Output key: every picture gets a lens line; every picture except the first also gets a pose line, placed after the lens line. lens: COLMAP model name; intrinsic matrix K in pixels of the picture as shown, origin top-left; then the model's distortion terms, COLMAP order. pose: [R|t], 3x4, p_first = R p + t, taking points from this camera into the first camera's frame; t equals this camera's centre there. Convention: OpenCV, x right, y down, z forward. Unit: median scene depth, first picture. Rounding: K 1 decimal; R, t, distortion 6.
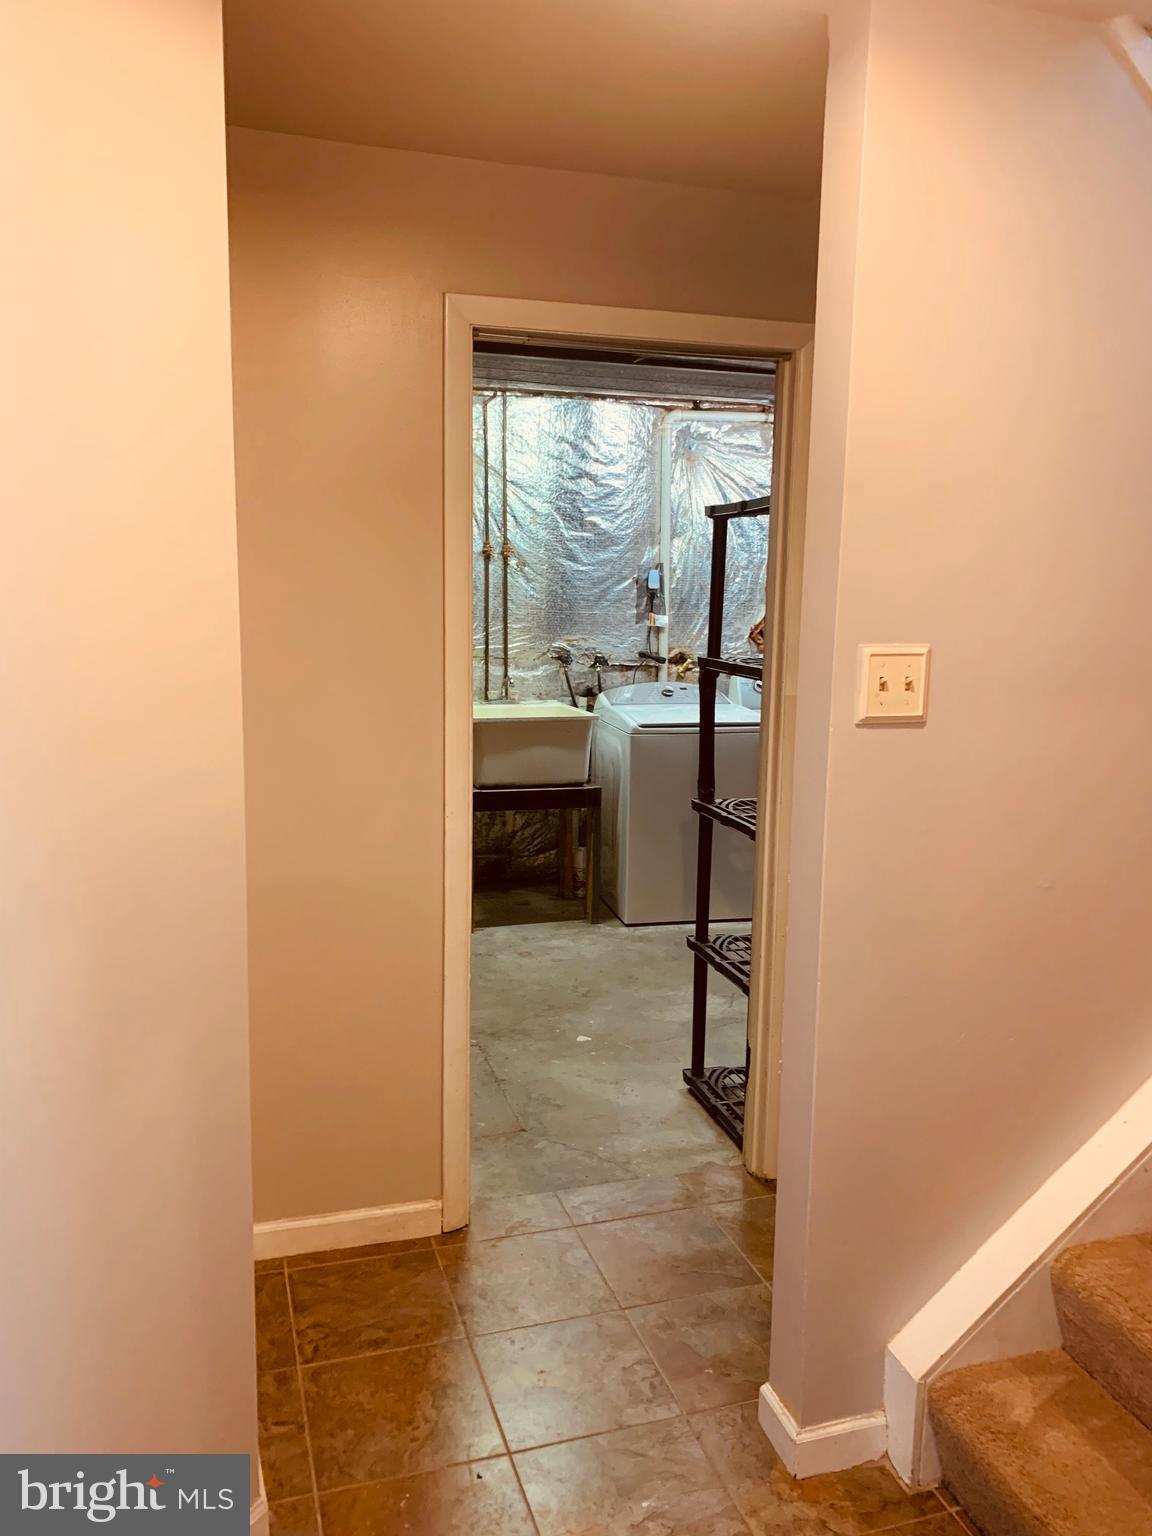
lens RADIAL K [[1193.2, 0, 579.9], [0, 1193.2, 779.5], [0, 0, 1]] dist [0.062262, -0.058329]
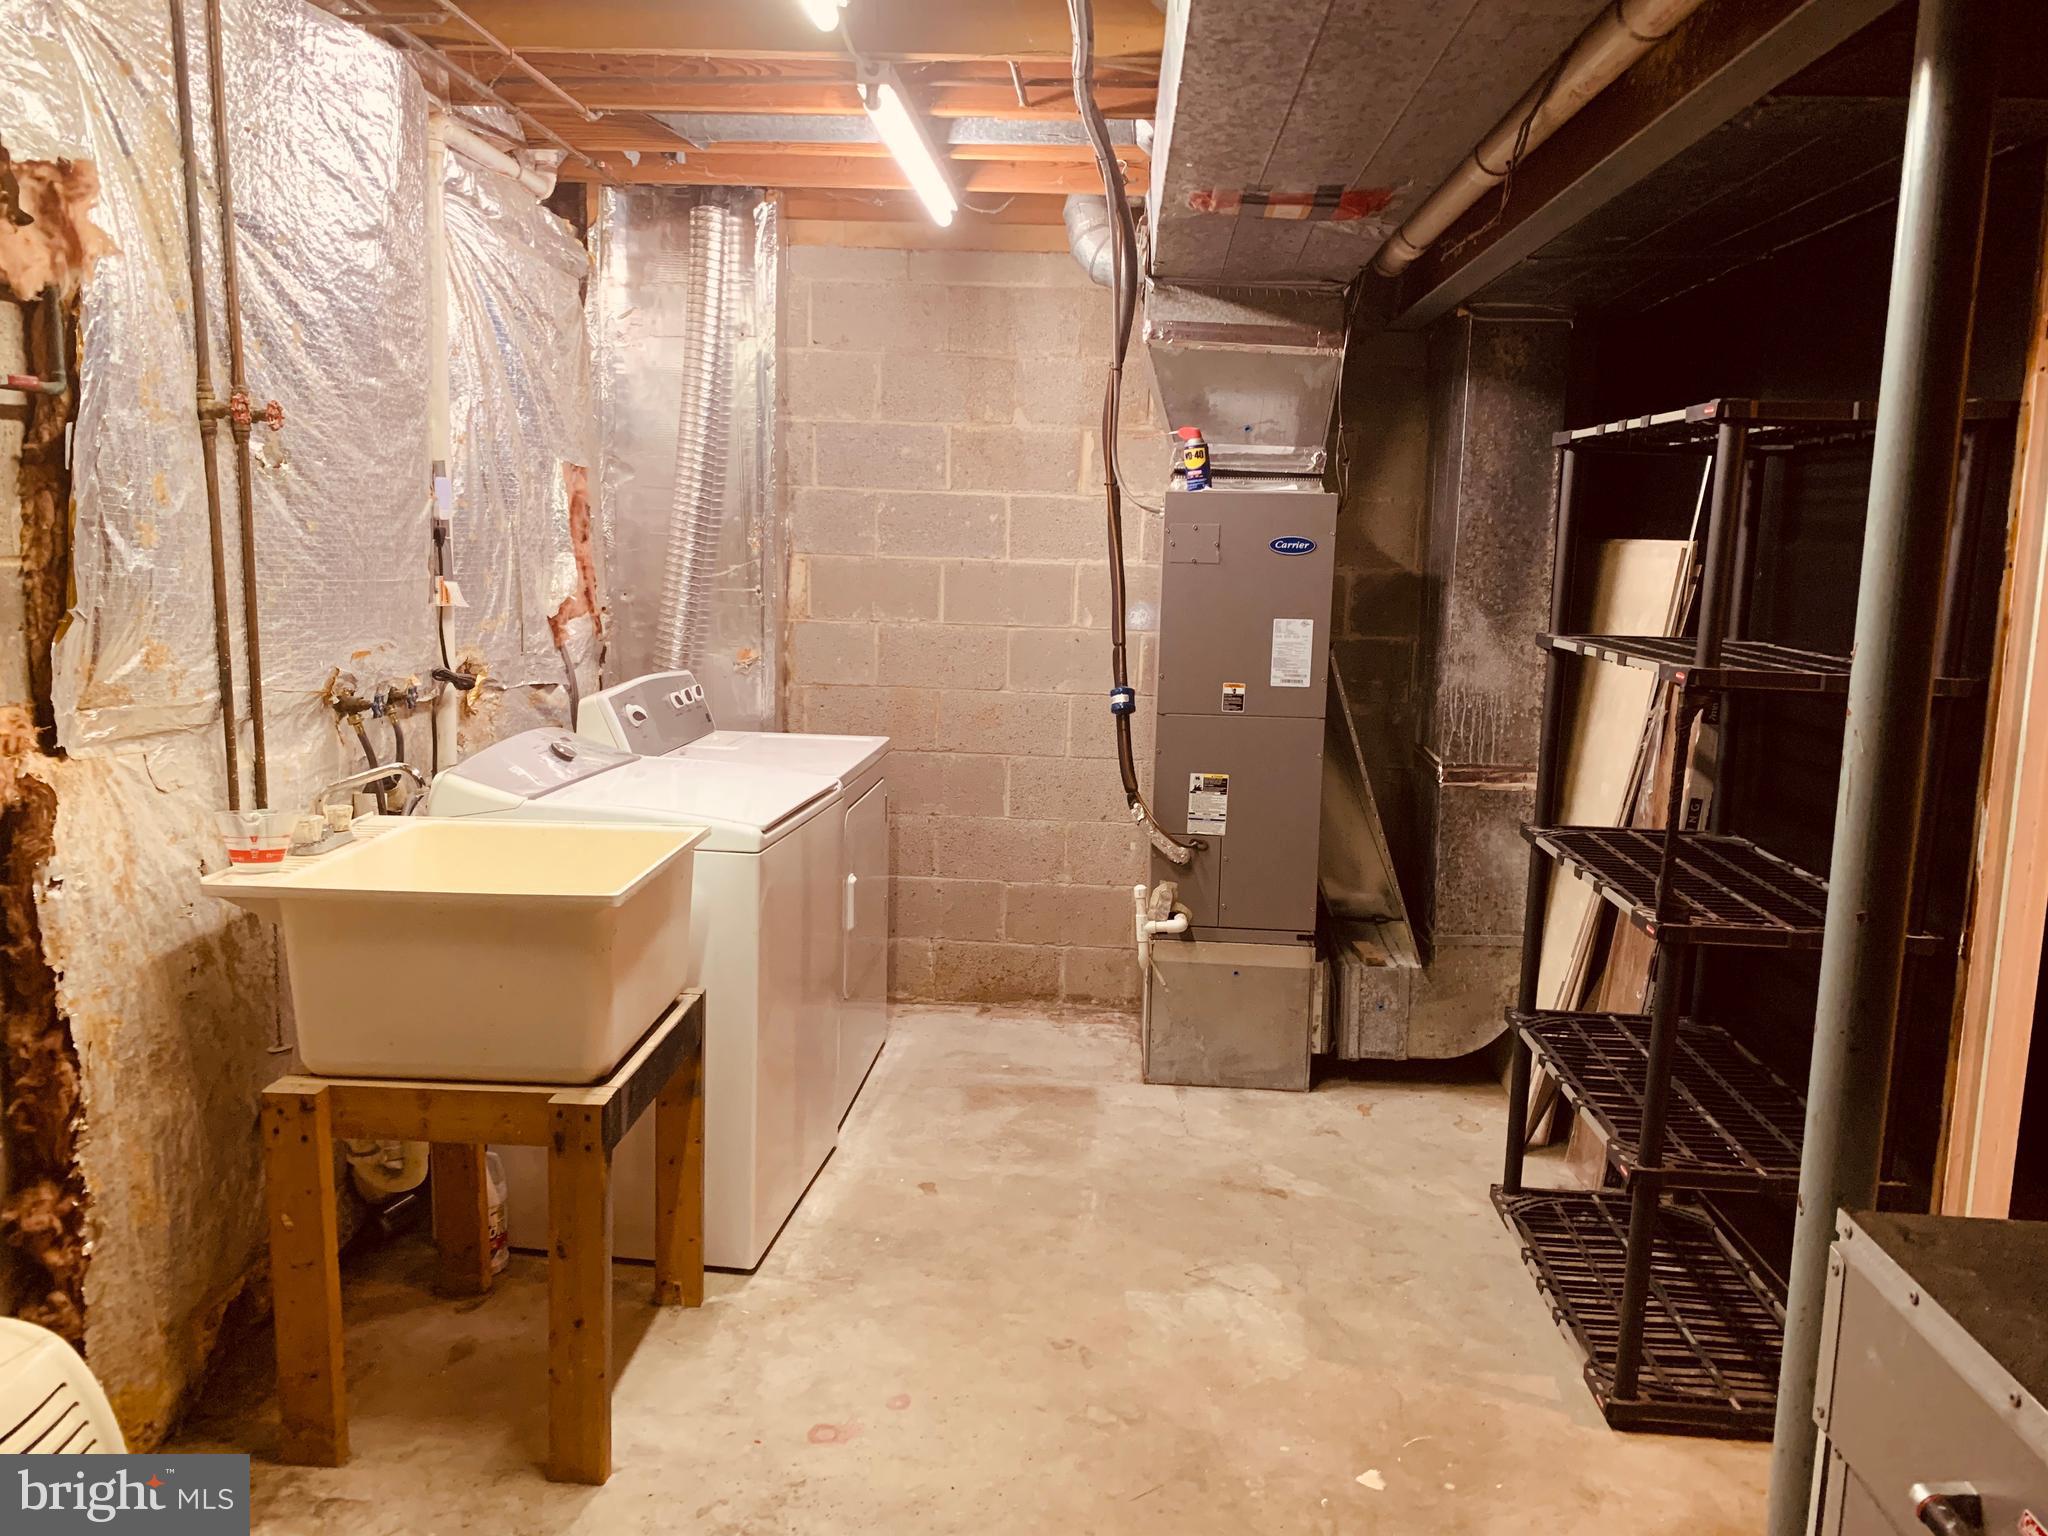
lens RADIAL K [[1590.9, 0, 1032.4], [0, 1590.9, 748.2], [0, 0, 1]] dist [0.062262, -0.058329]
pose [[0.336243, -0.134980, 0.932052, -0.484259], [0.132510, 0.986611, 0.095078, -0.121949], [-0.932406, 0.091537, 0.349627, 0.701941]]
